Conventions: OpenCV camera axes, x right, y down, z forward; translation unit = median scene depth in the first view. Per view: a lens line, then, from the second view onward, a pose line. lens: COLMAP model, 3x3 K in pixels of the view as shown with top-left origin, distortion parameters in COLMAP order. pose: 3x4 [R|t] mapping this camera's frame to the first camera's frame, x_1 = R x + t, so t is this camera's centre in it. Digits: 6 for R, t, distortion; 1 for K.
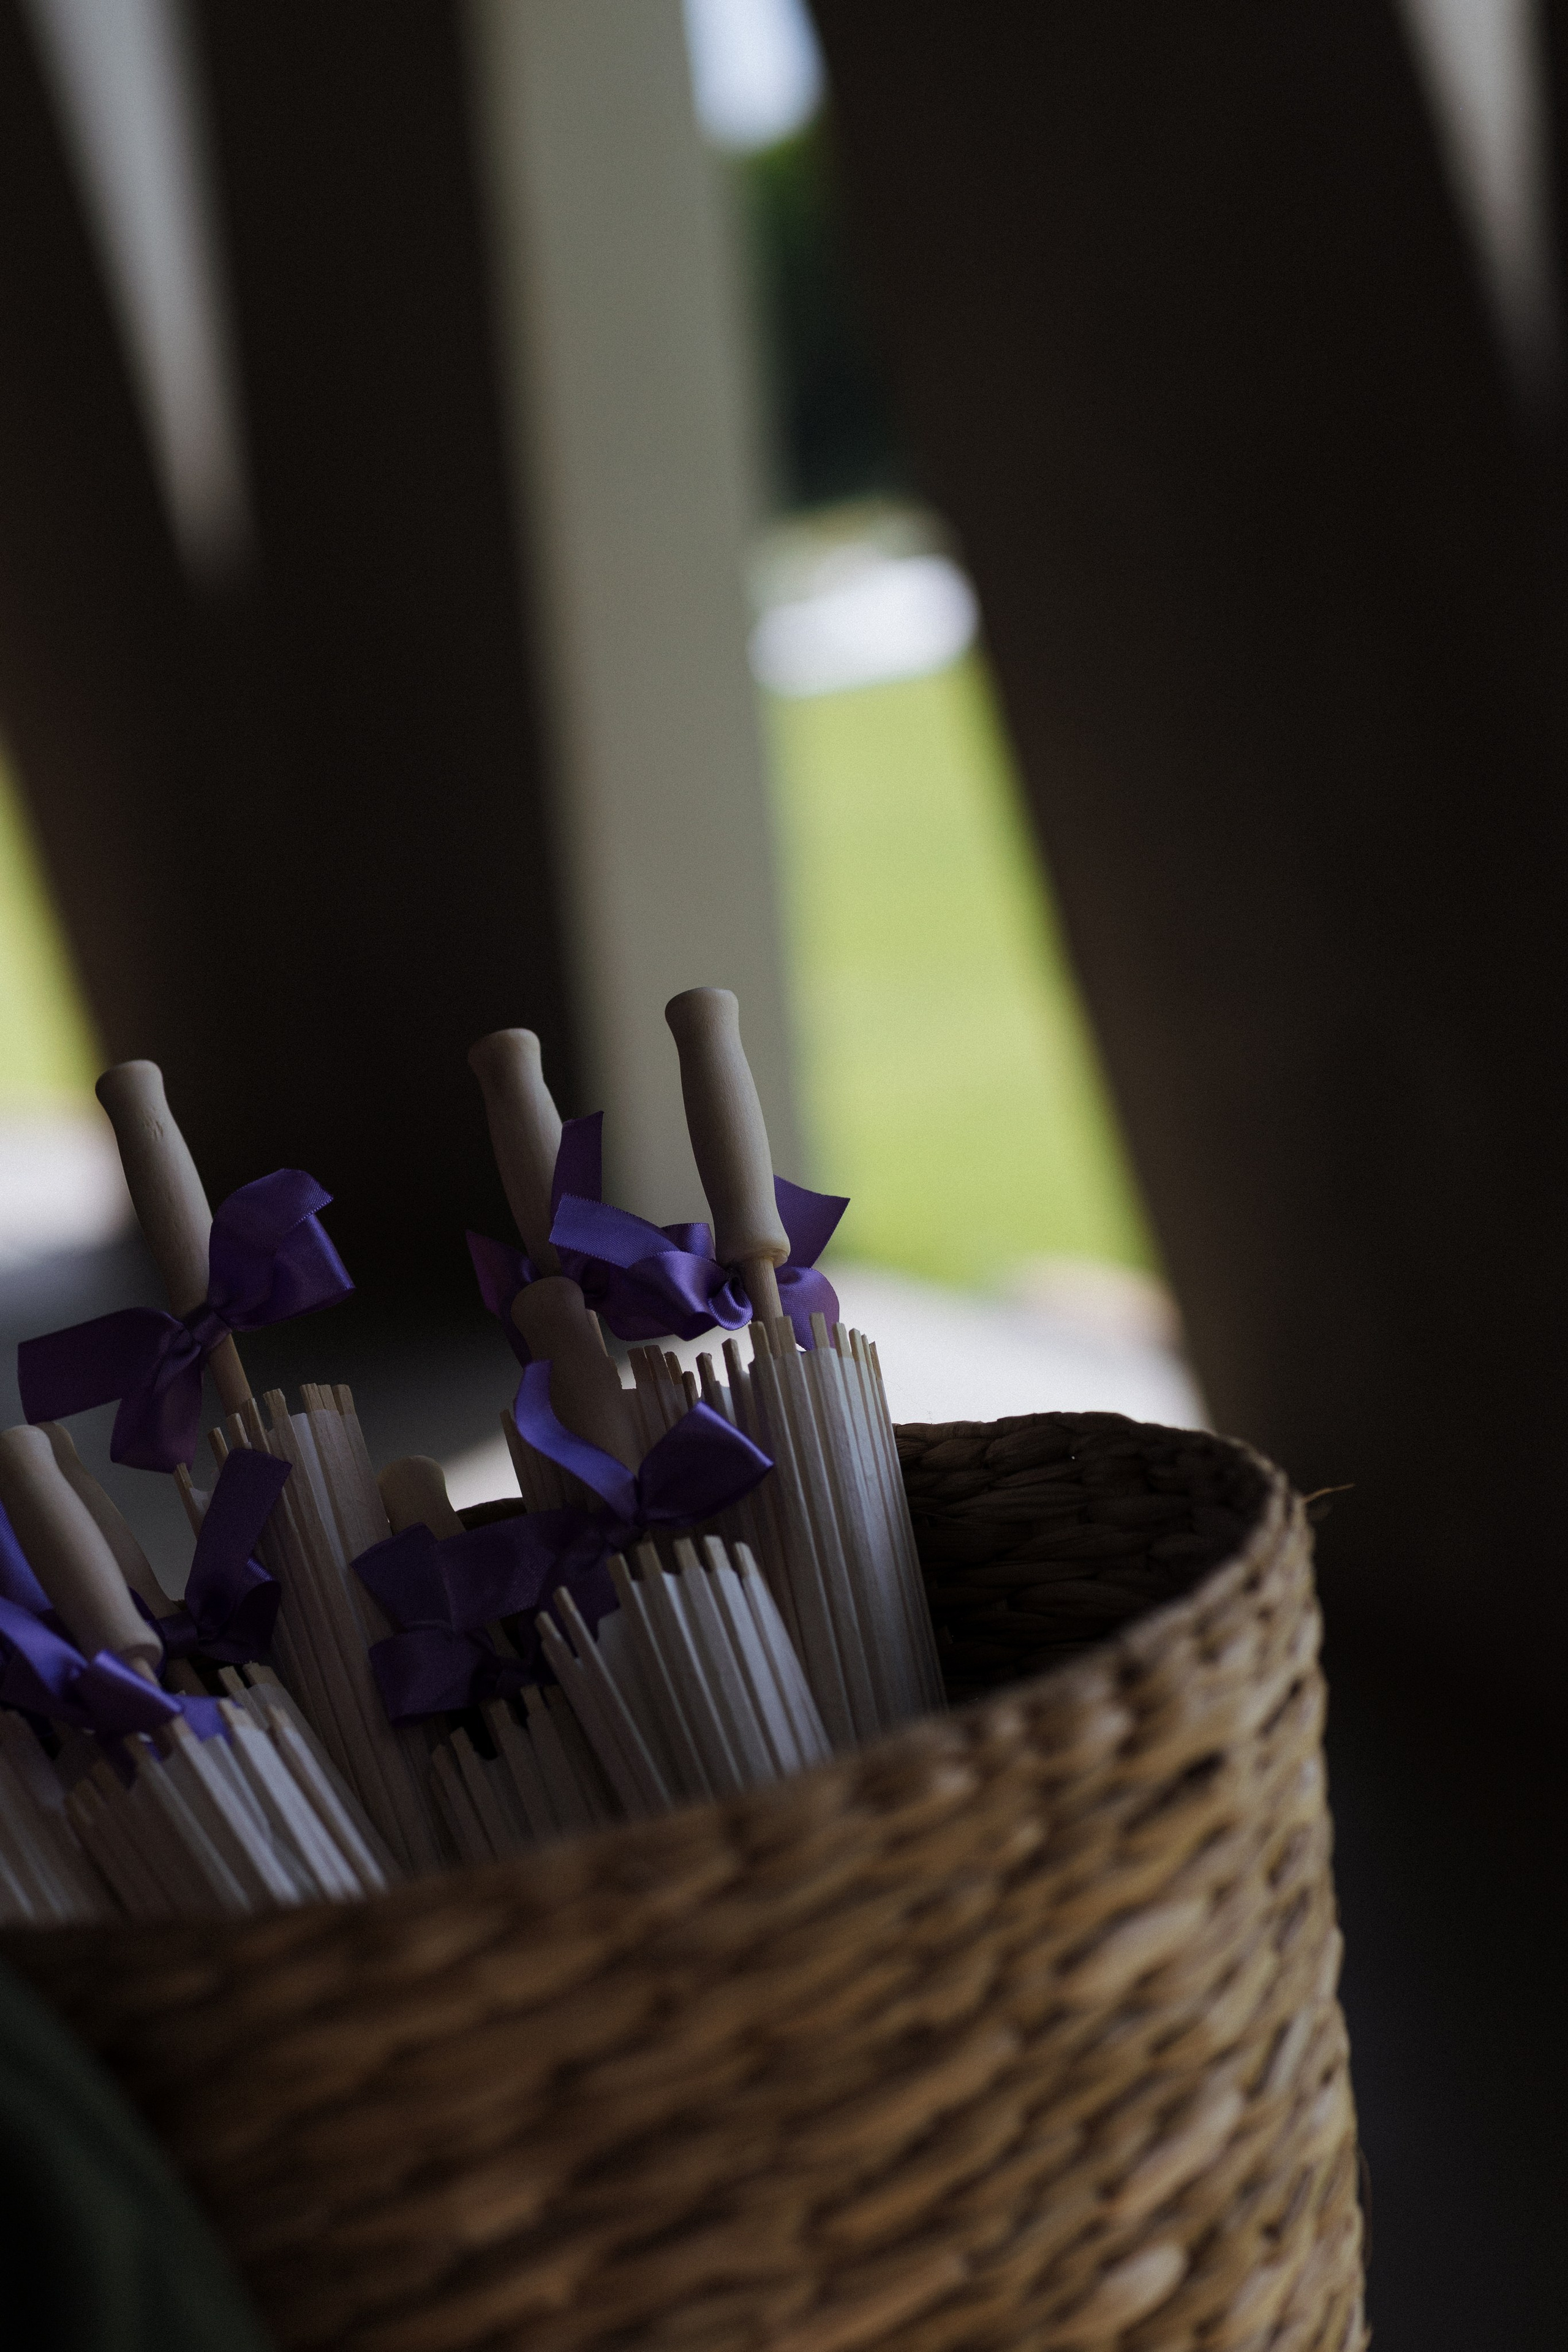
lens RADIAL K [[5763.4, 0, 784.0], [0, 5763.4, 1176.0], [0, 0, 1]] dist [-0.067996, 0.731014]
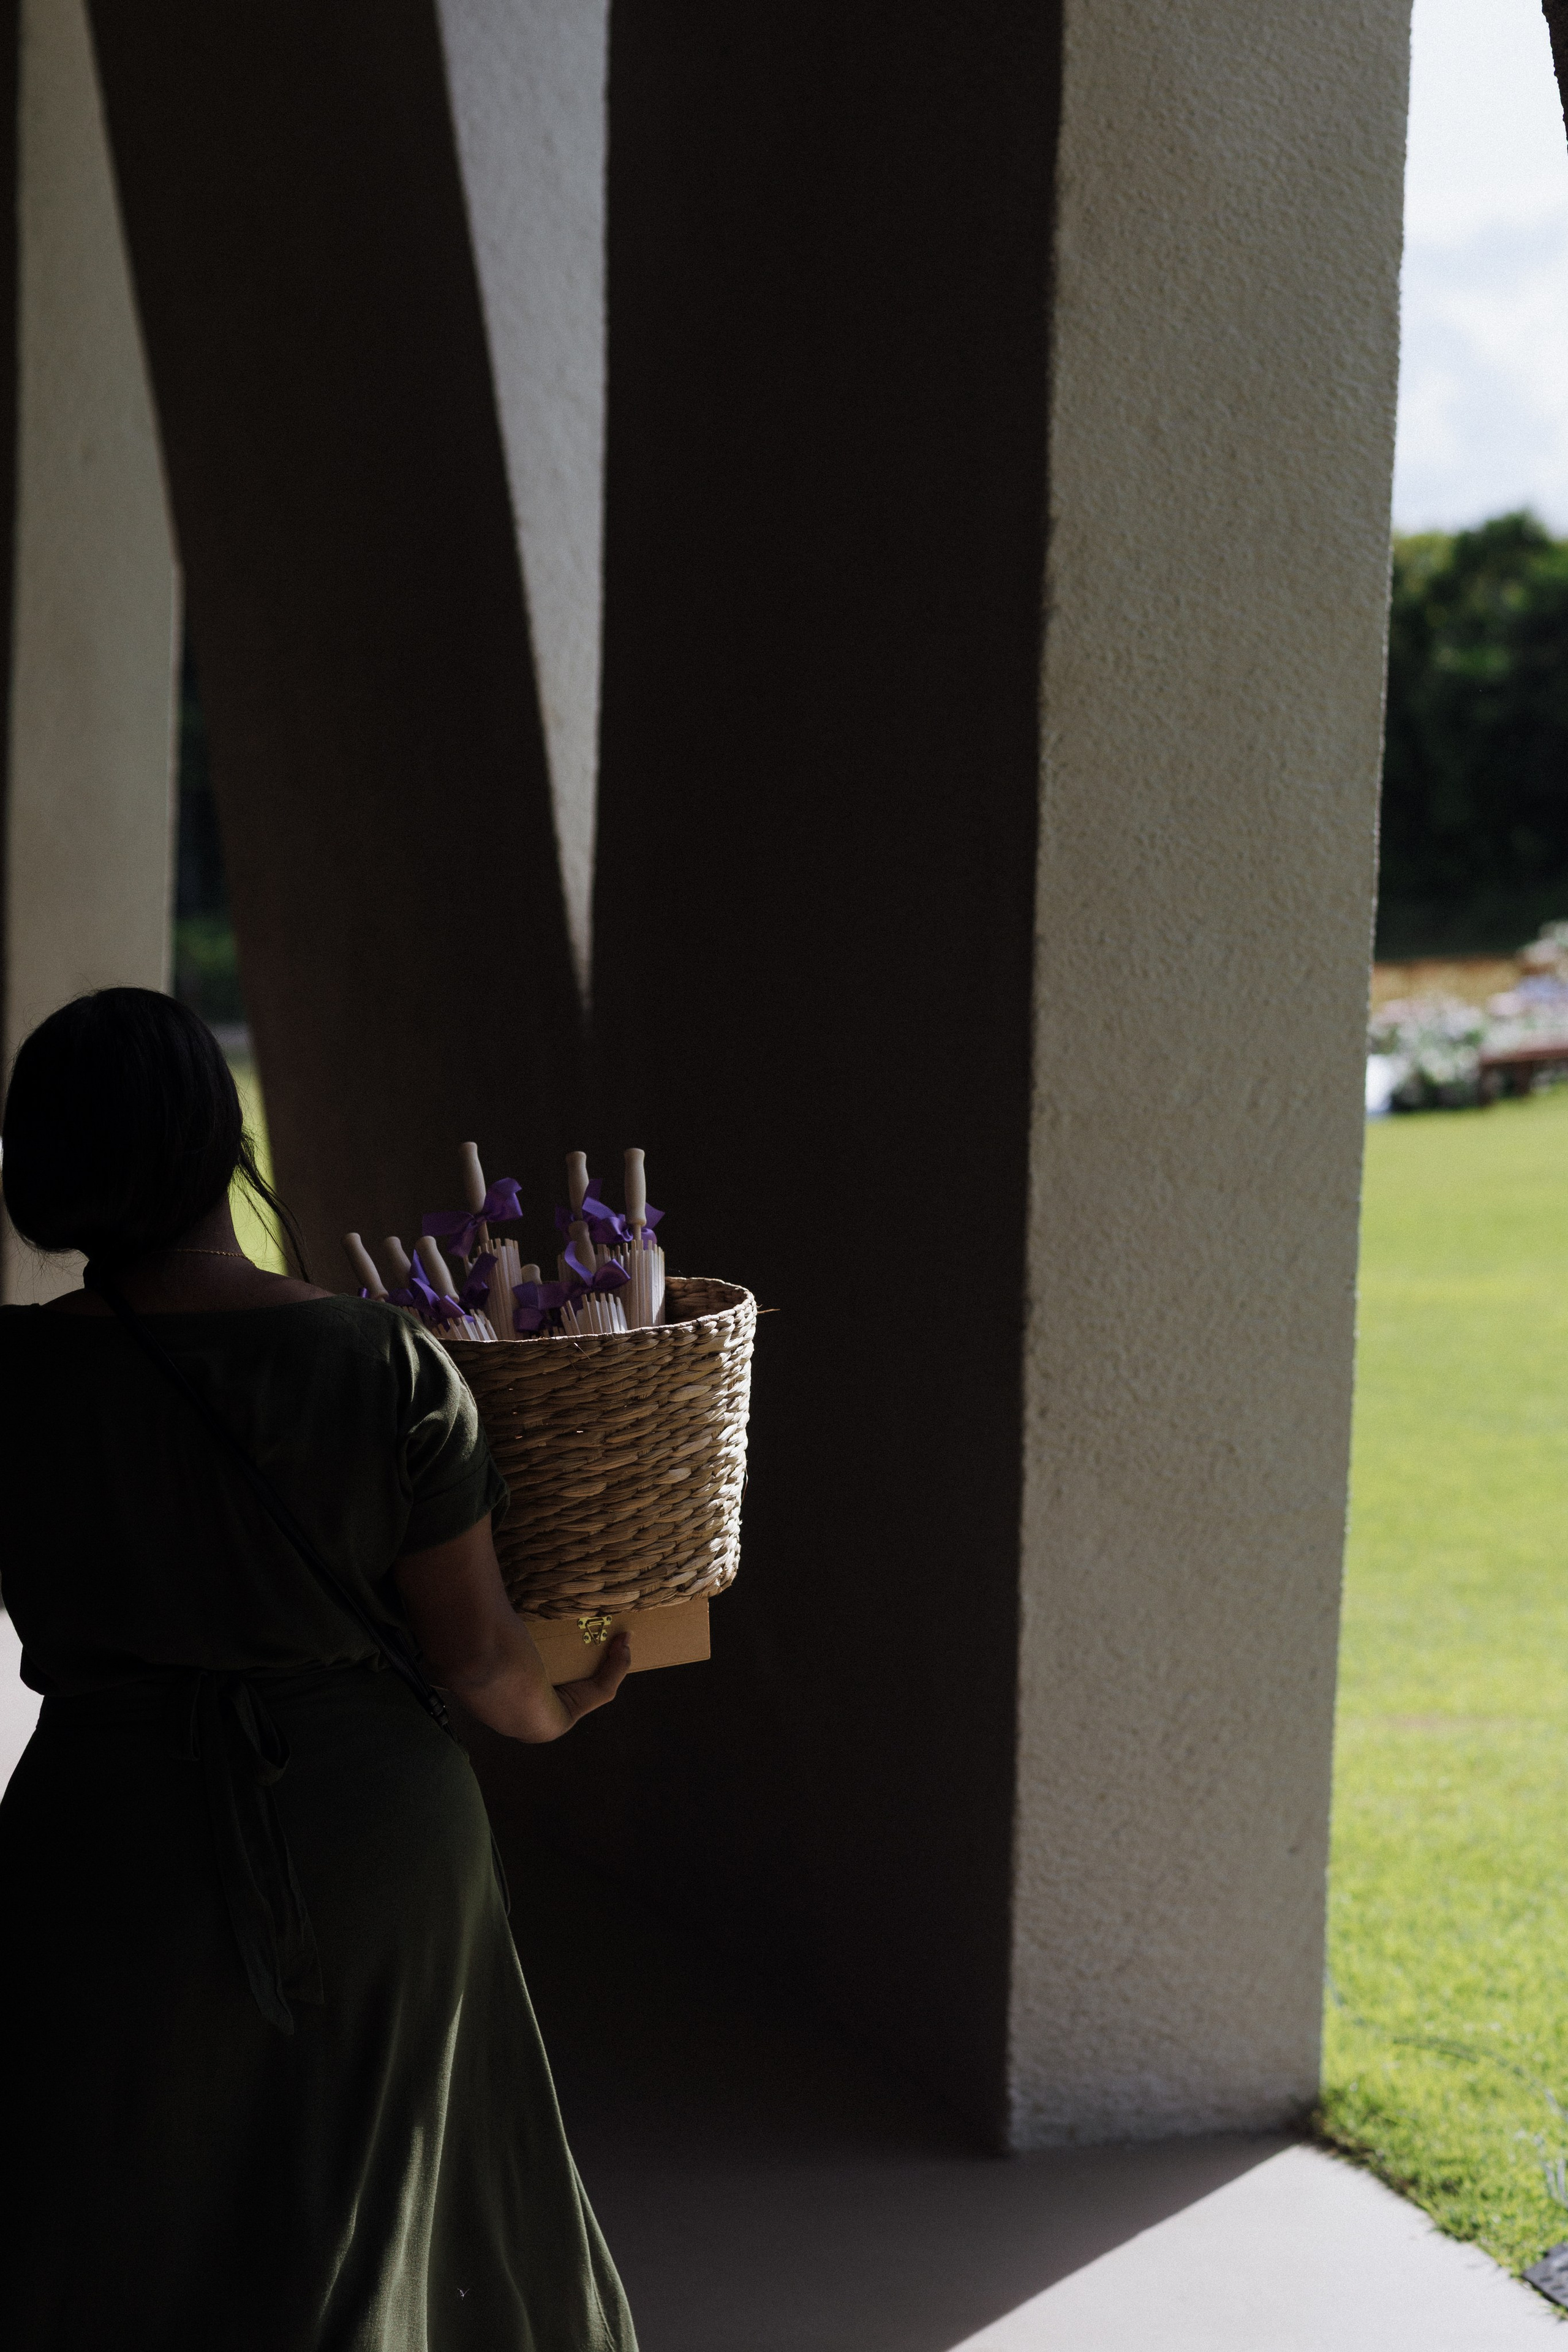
lens RADIAL K [[5763.4, 0, 784.0], [0, 5763.4, 1176.0], [0, 0, 1]] dist [-0.067996, 0.731014]
pose [[0.984780, 0.173797, -0.001462, 0.108755], [-0.173799, 0.984652, -0.015974, 0.032232], [-0.001336, 0.015985, 0.999871, -3.300189]]
